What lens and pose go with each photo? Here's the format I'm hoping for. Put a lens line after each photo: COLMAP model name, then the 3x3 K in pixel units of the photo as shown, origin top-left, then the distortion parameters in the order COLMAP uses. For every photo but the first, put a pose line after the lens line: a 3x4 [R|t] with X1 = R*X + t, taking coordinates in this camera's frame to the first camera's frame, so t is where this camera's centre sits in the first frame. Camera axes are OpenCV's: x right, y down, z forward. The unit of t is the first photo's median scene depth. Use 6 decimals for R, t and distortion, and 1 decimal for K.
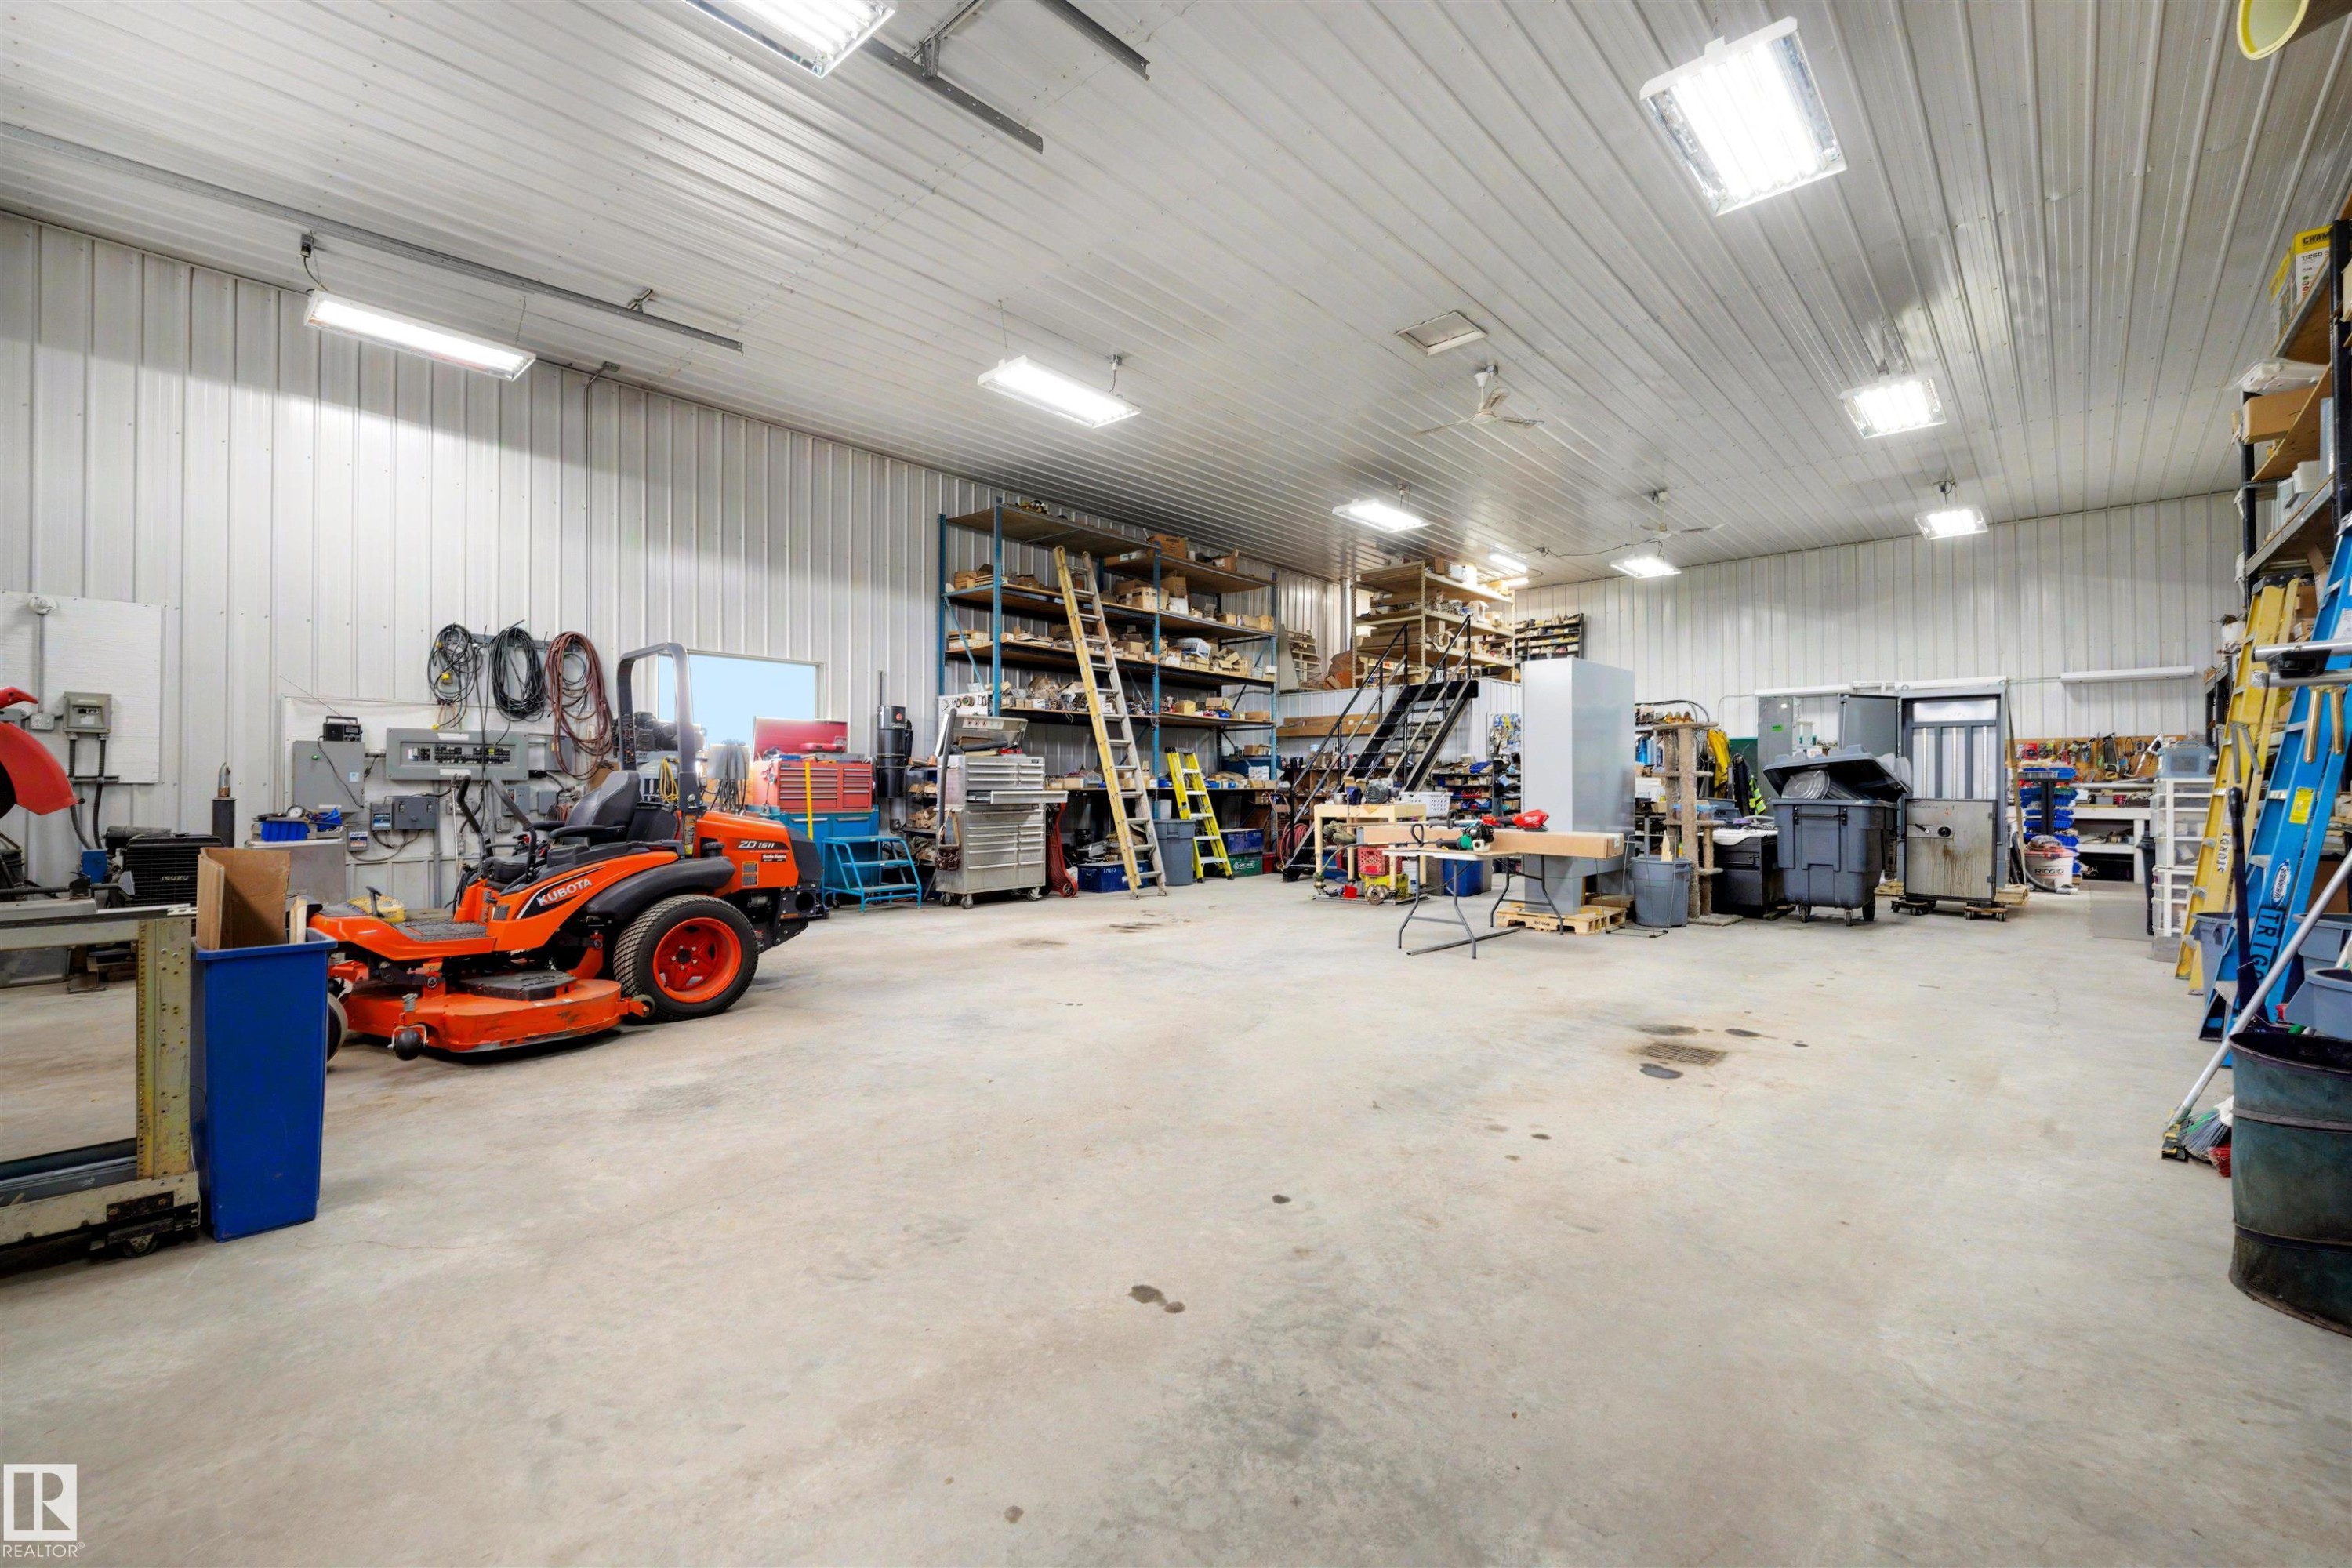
lens RADIAL K [[960.9, 0, 1178.2], [0, 960.9, 778.9], [0, 0, 1]] dist [0.012531, 0.001371]
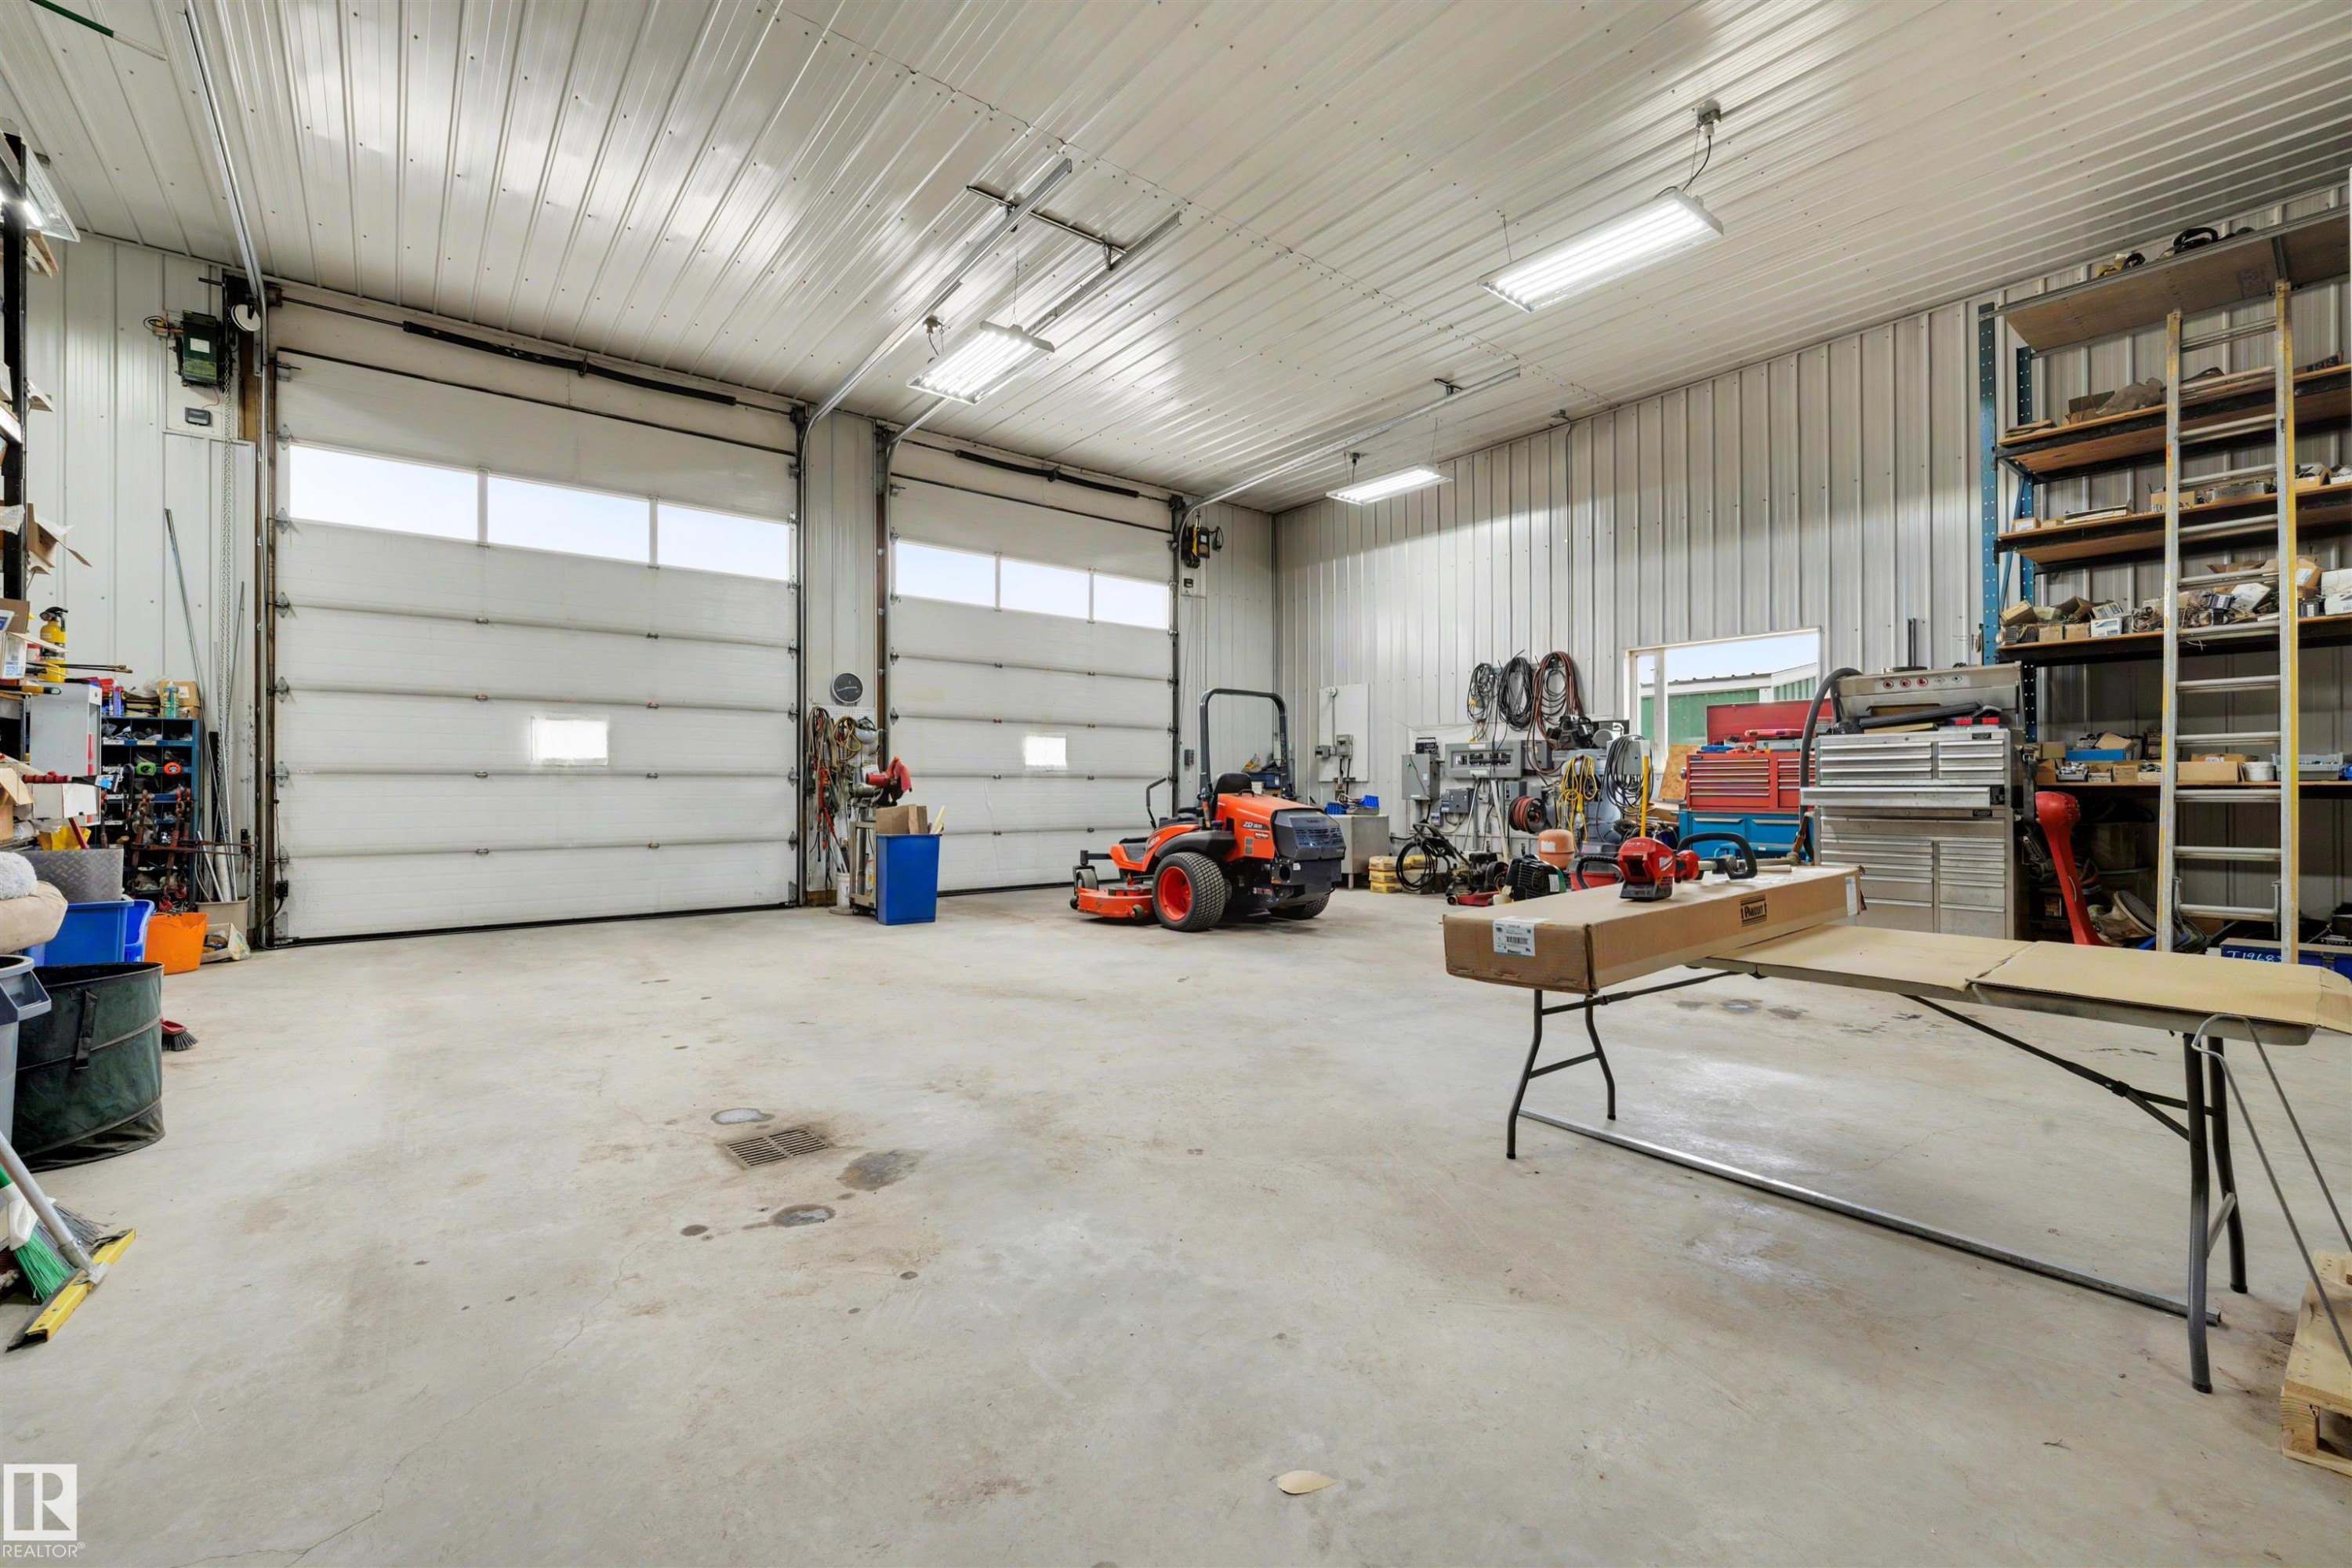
lens RADIAL K [[960.9, 0, 1178.5], [0, 960.9, 786.2], [0, 0, 1]] dist [0.012531, 0.001371]
pose [[-0.140053, 0.001305, -0.990143, 0.660437], [0.013158, 0.999913, -0.000543, 0.007990], [0.990057, -0.013105, -0.140058, 0.771506]]
